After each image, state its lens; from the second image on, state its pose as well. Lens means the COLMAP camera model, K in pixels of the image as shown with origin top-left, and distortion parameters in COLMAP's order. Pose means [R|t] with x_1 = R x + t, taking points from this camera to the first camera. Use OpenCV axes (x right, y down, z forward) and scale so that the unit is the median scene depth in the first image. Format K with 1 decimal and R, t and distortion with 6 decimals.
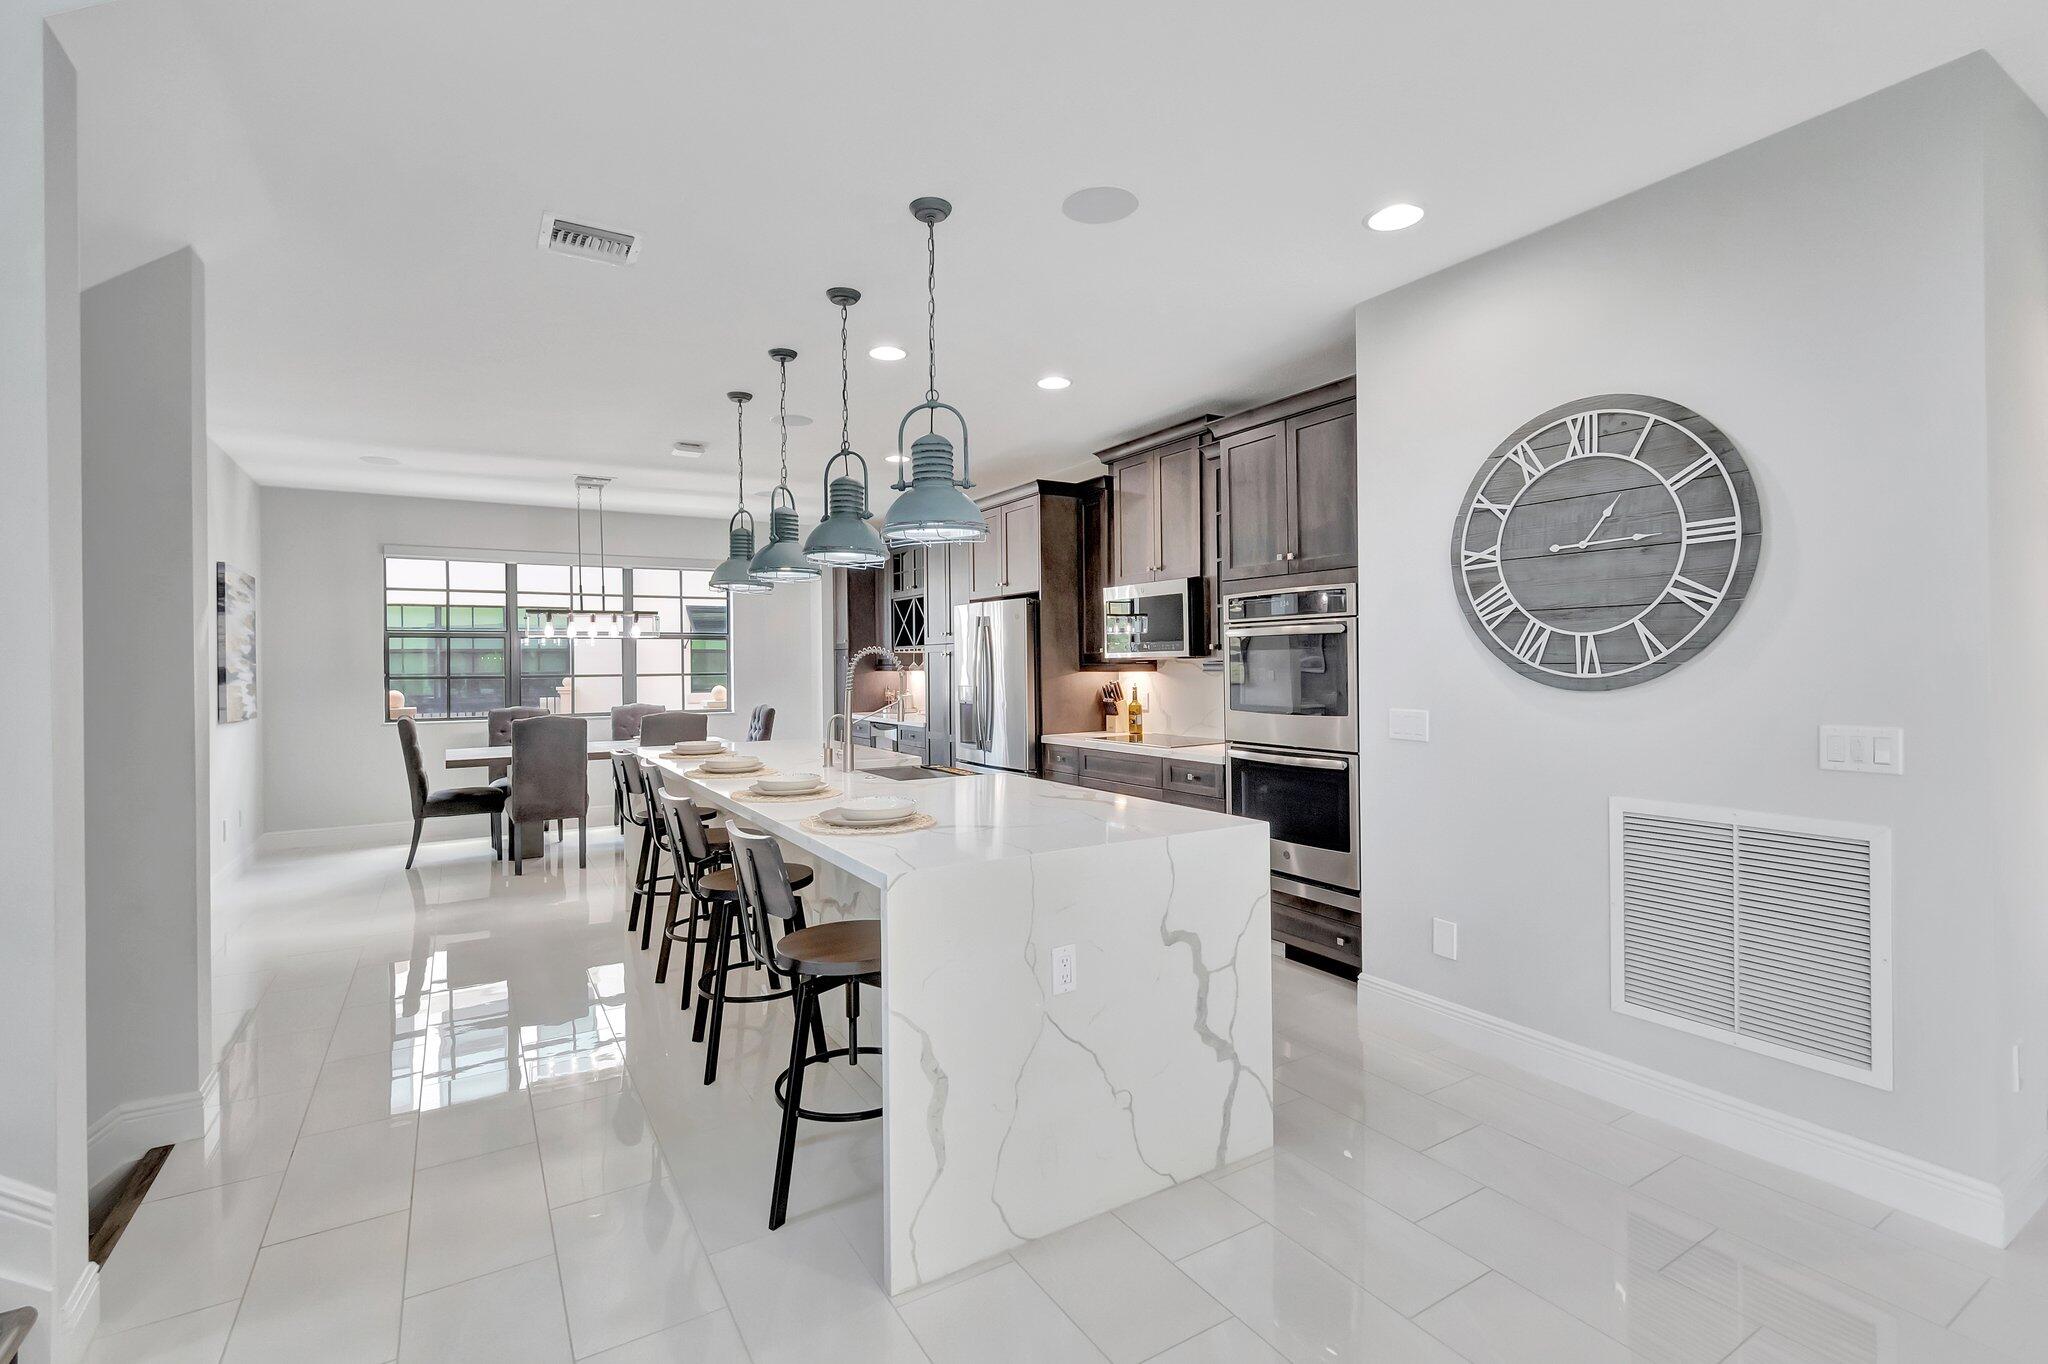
lens RADIAL K [[906.4, 0, 1017.9], [0, 906.4, 667.6], [0, 0, 1]] dist [0.002579, 0.000123]
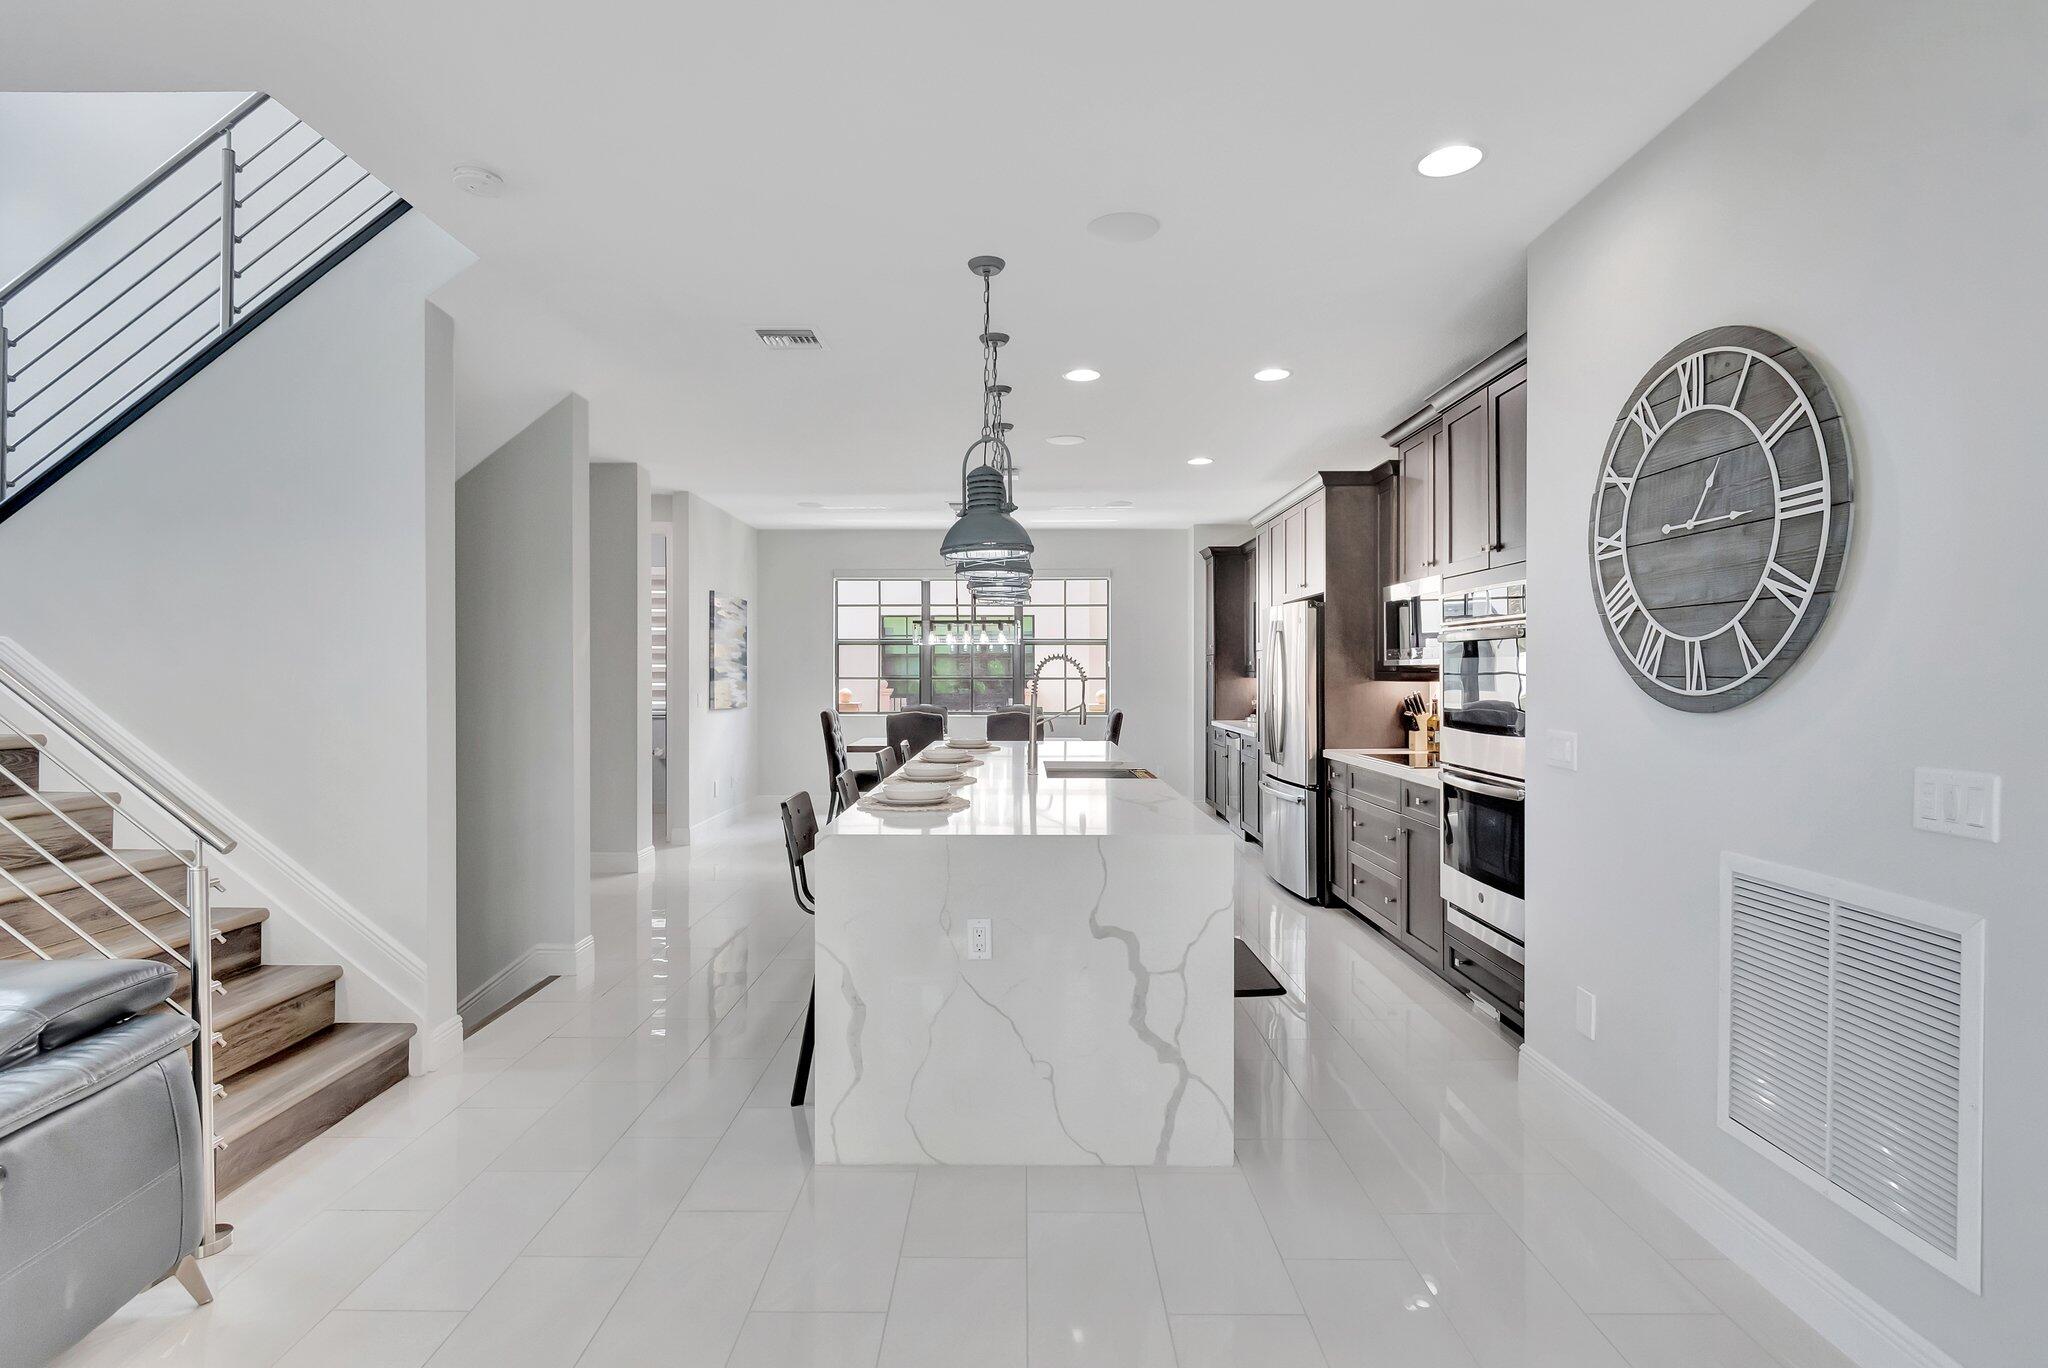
lens RADIAL K [[979.7, 0, 1018.7], [0, 979.7, 681.3], [0, 0, 1]] dist [-0.000380, -0.000501]
pose [[0.854485, 0.014662, -0.519269, 0.504839], [-0.010515, 0.999885, 0.010930, -0.003627], [0.519370, -0.003879, 0.854541, -0.017400]]
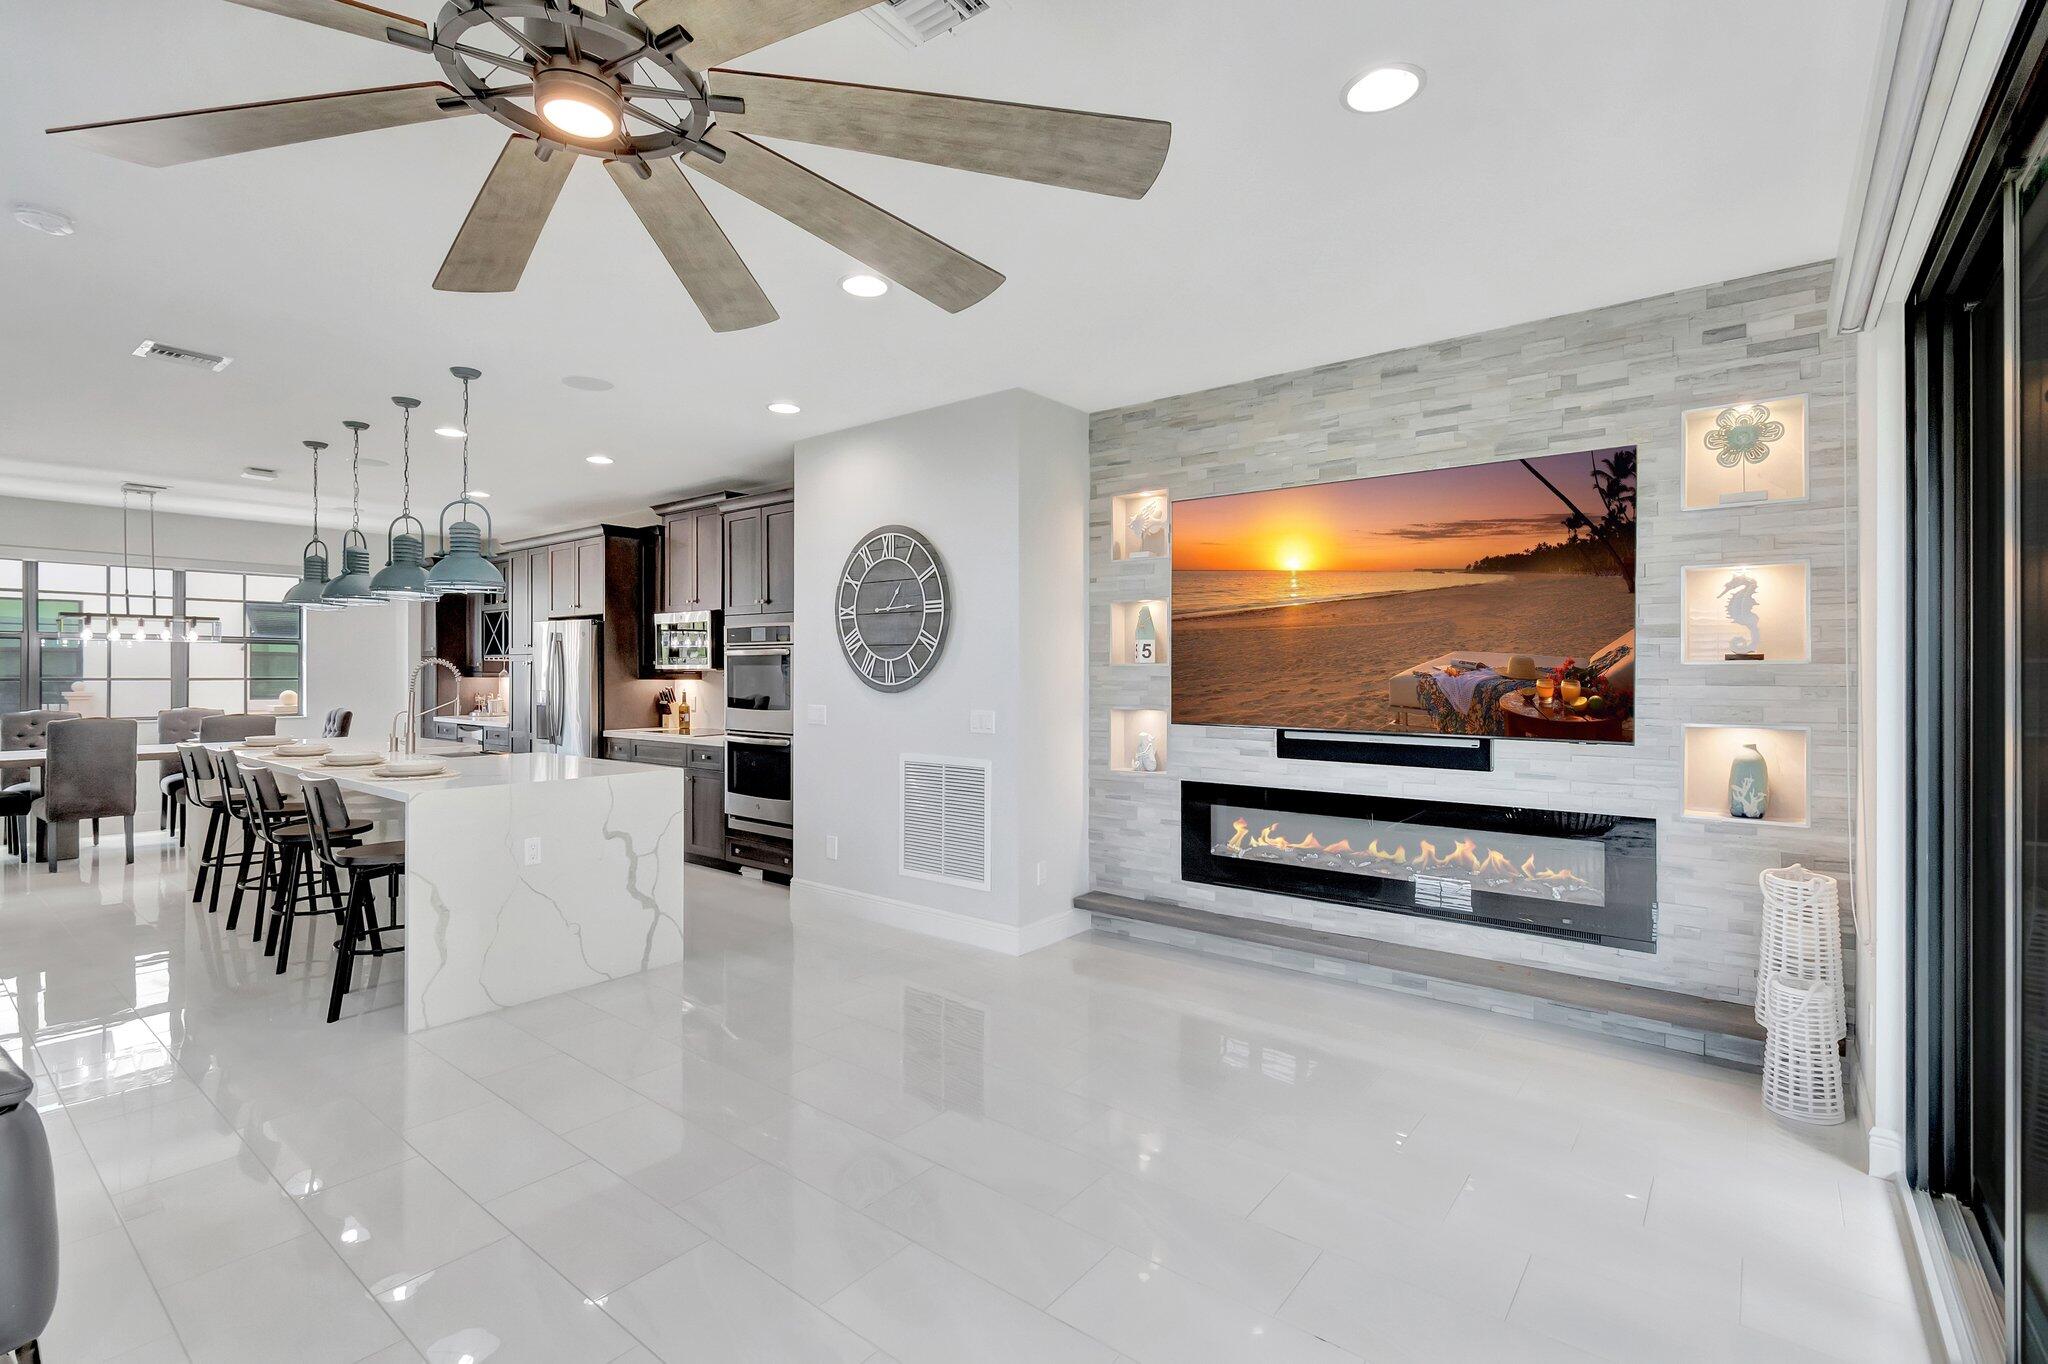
lens RADIAL K [[919.6, 0, 995.4], [0, 919.6, 672.4], [0, 0, 1]] dist [0.002671, 0.000181]
pose [[0.943296, 0.012011, 0.331737, 0.206043], [-0.010425, 0.999924, -0.006561, -0.003298], [-0.331790, 0.002731, 0.943349, -0.654870]]
